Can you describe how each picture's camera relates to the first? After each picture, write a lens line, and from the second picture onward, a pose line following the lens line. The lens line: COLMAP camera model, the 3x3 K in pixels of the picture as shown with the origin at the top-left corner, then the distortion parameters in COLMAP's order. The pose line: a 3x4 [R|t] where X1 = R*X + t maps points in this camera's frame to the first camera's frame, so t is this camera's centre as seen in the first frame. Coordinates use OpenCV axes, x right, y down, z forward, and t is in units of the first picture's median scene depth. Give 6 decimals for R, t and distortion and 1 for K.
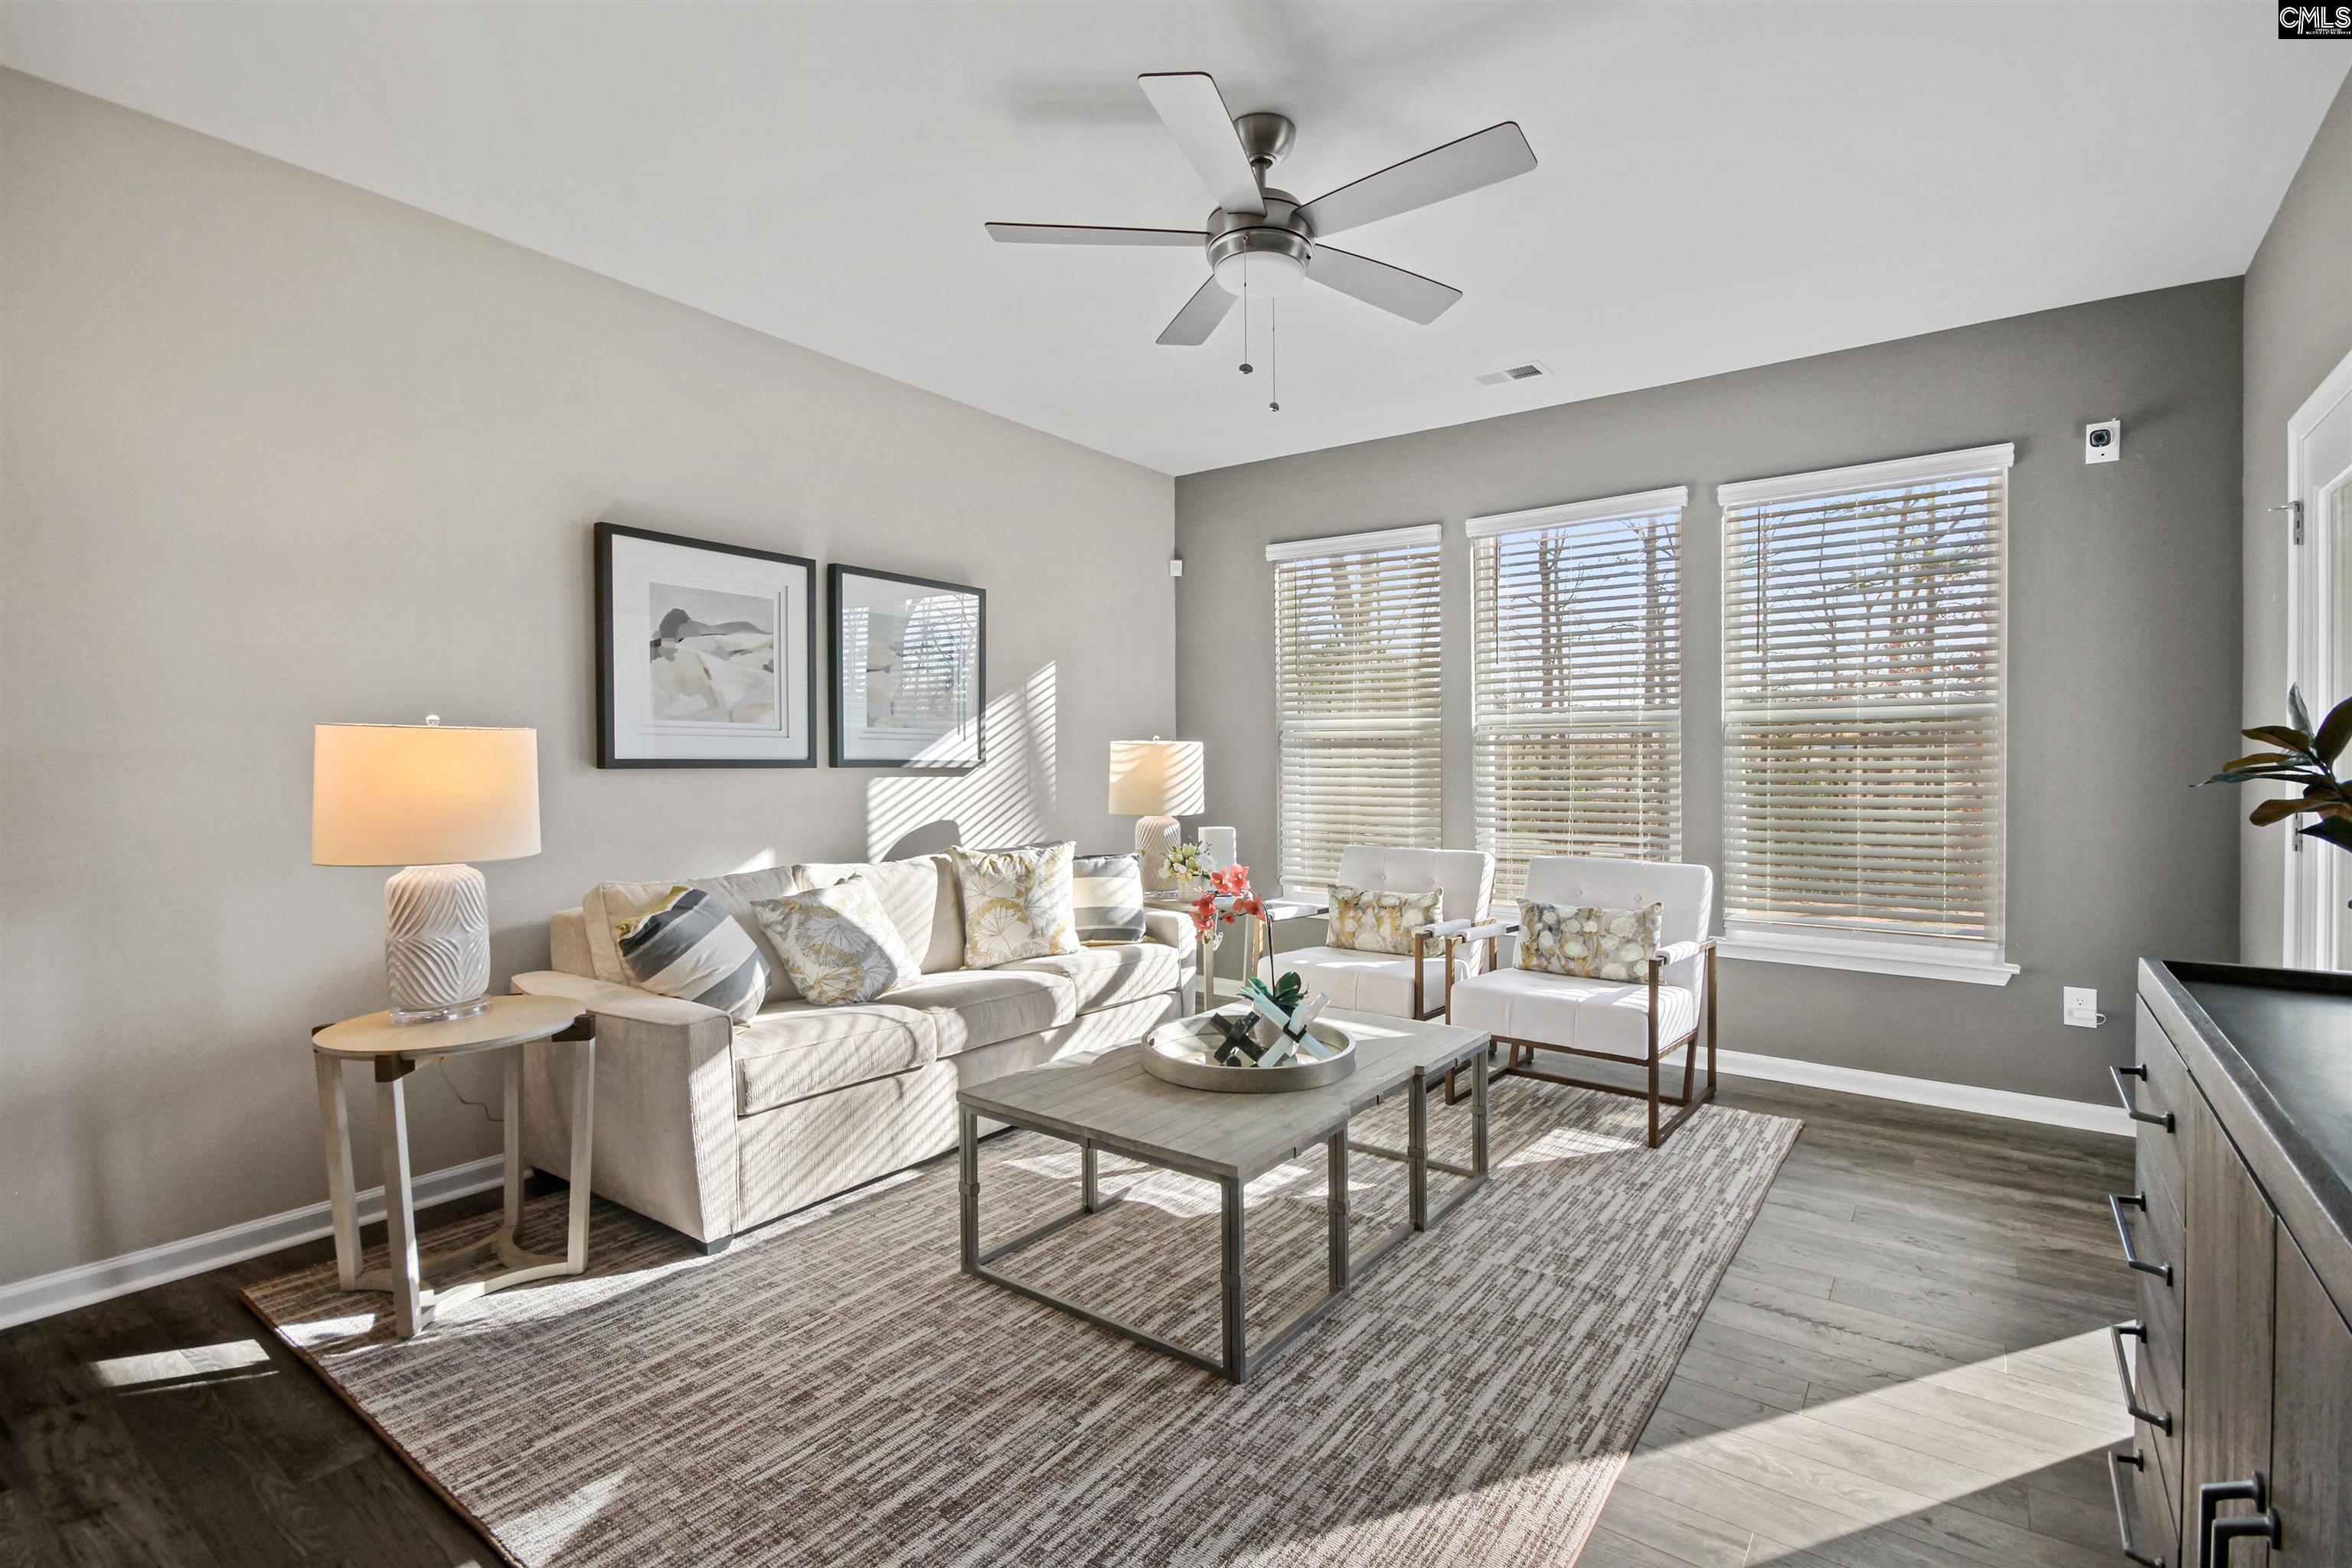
lens RADIAL K [[1086.1, 0, 1176.0], [0, 1086.1, 784.0], [0, 0, 1]] dist [-0.000660, -0.000125]
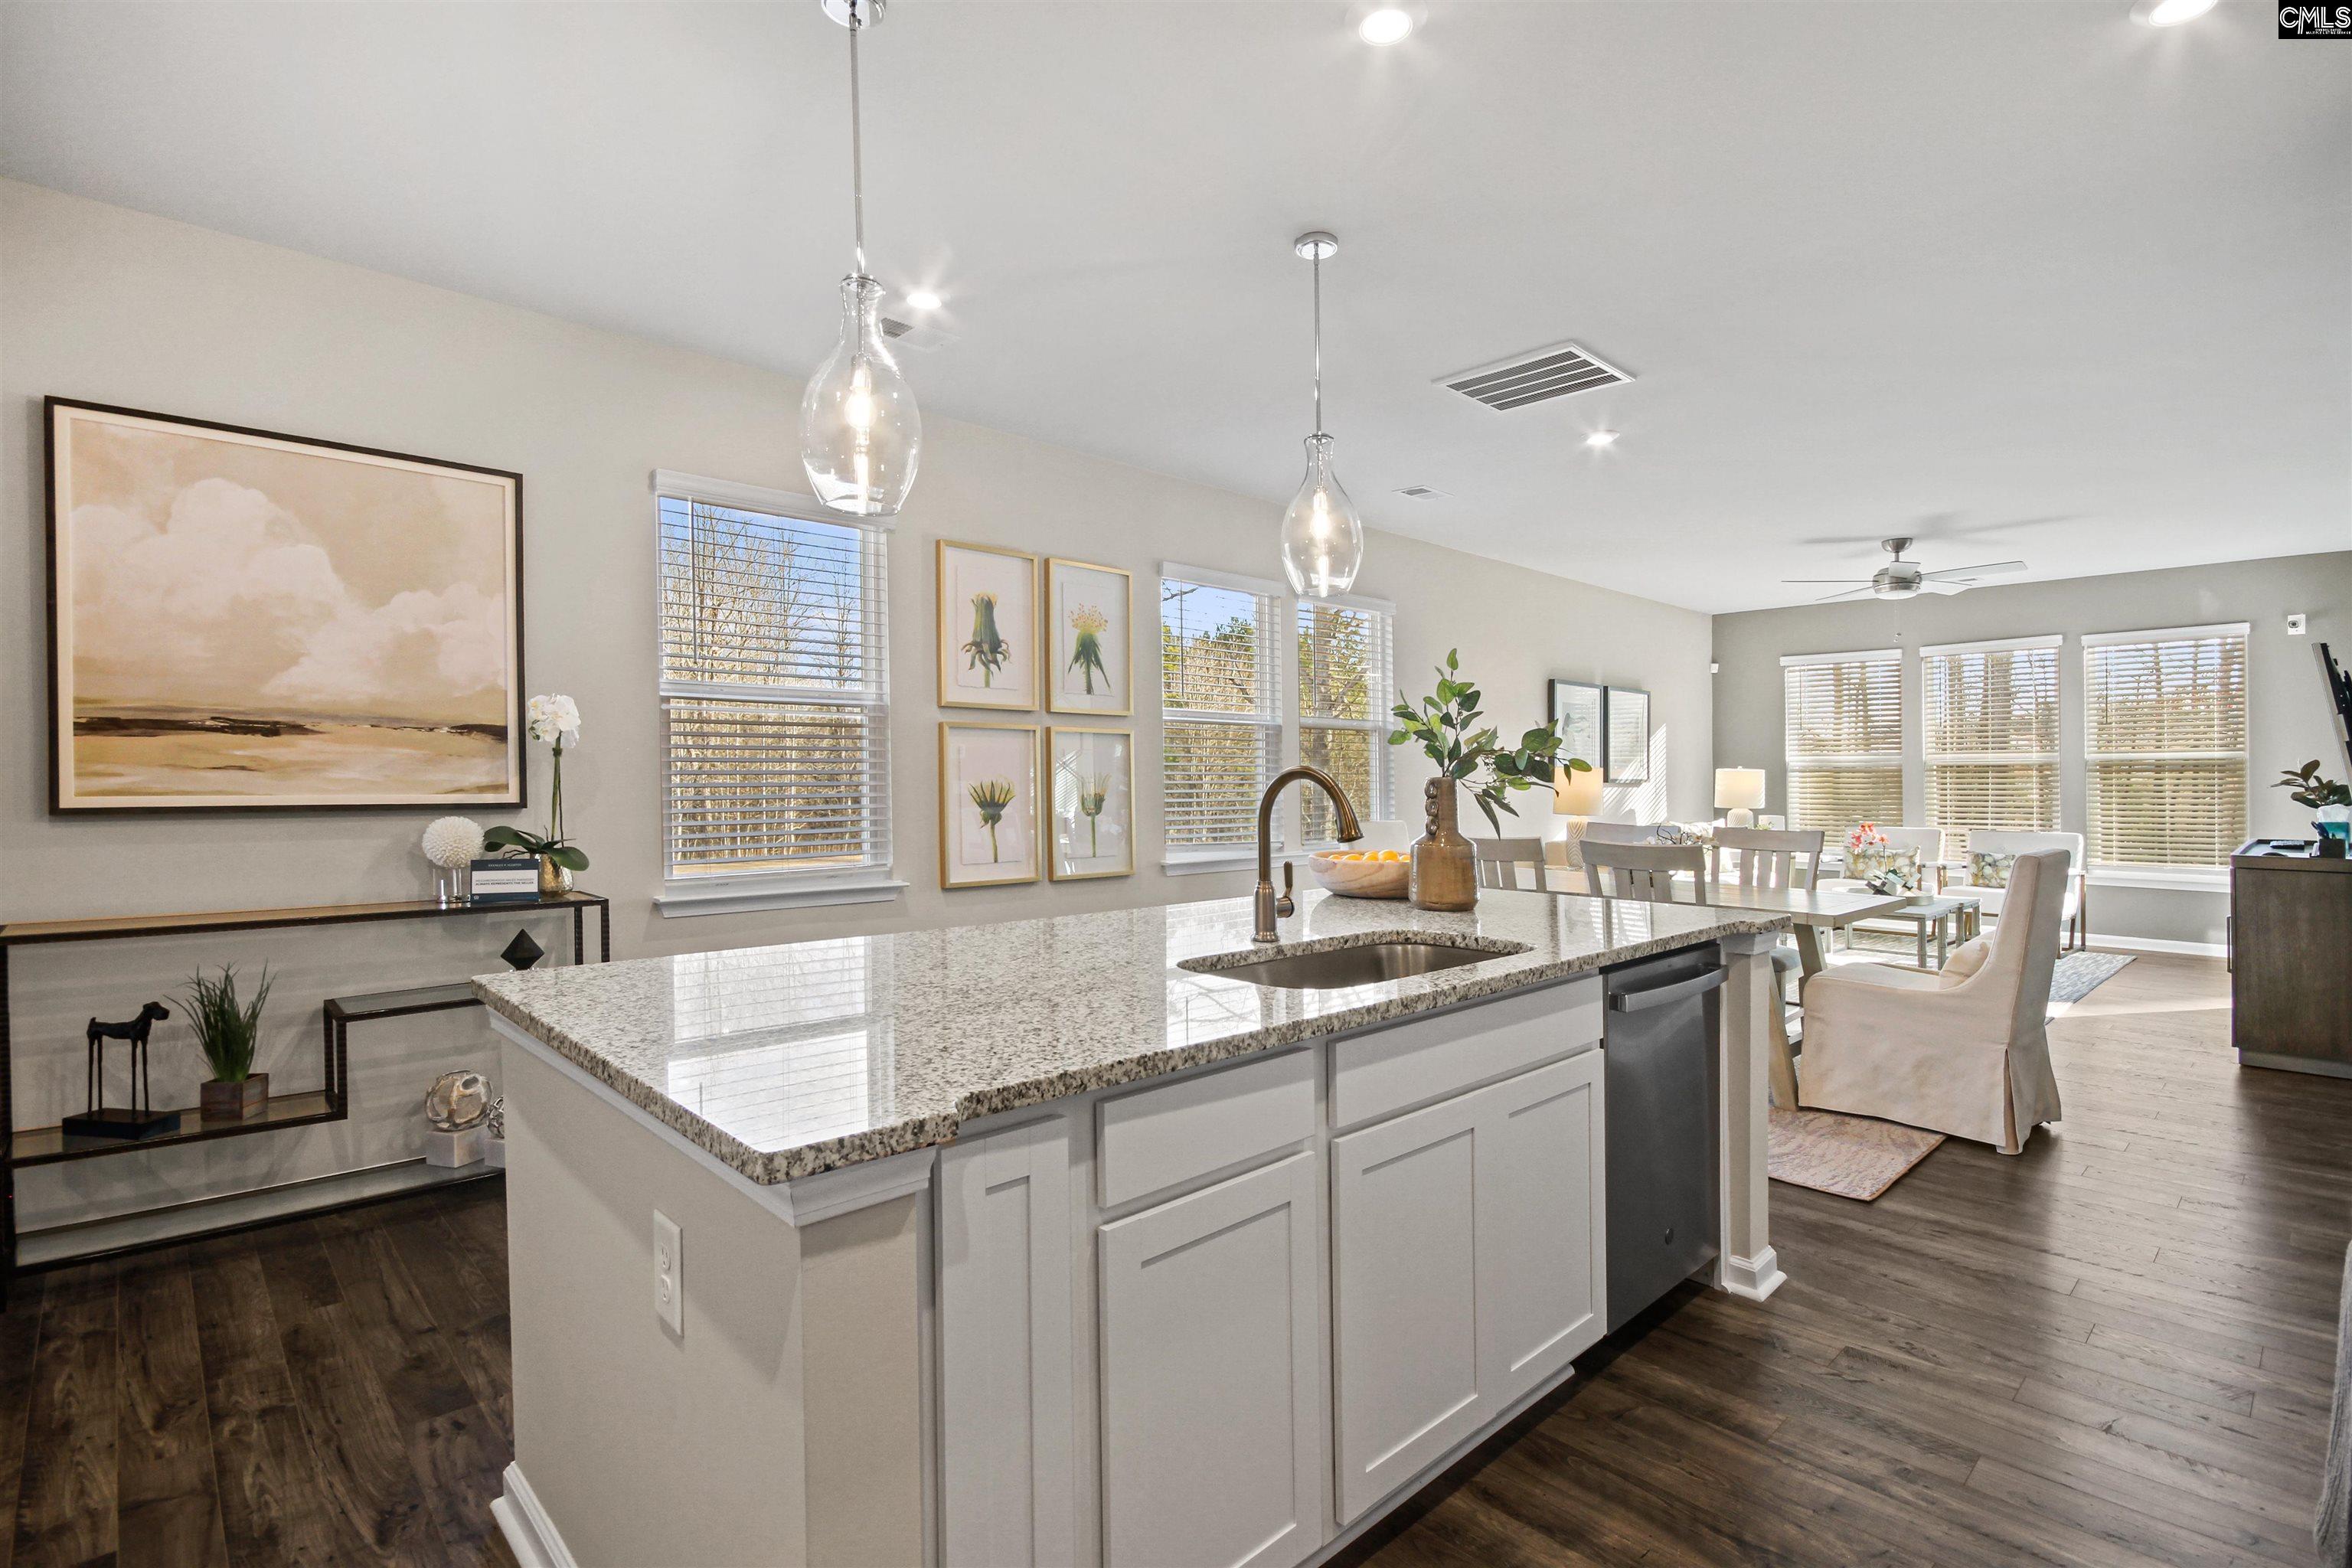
lens RADIAL K [[1113.4, 0, 1169.3], [0, 1113.4, 769.2], [0, 0, 1]] dist [0.001700, 0.000194]
pose [[0.982855, -0.004961, -0.184312, -0.696541], [-0.001781, 0.999336, -0.036399, 0.034927], [0.184370, 0.036104, 0.982194, -1.181204]]
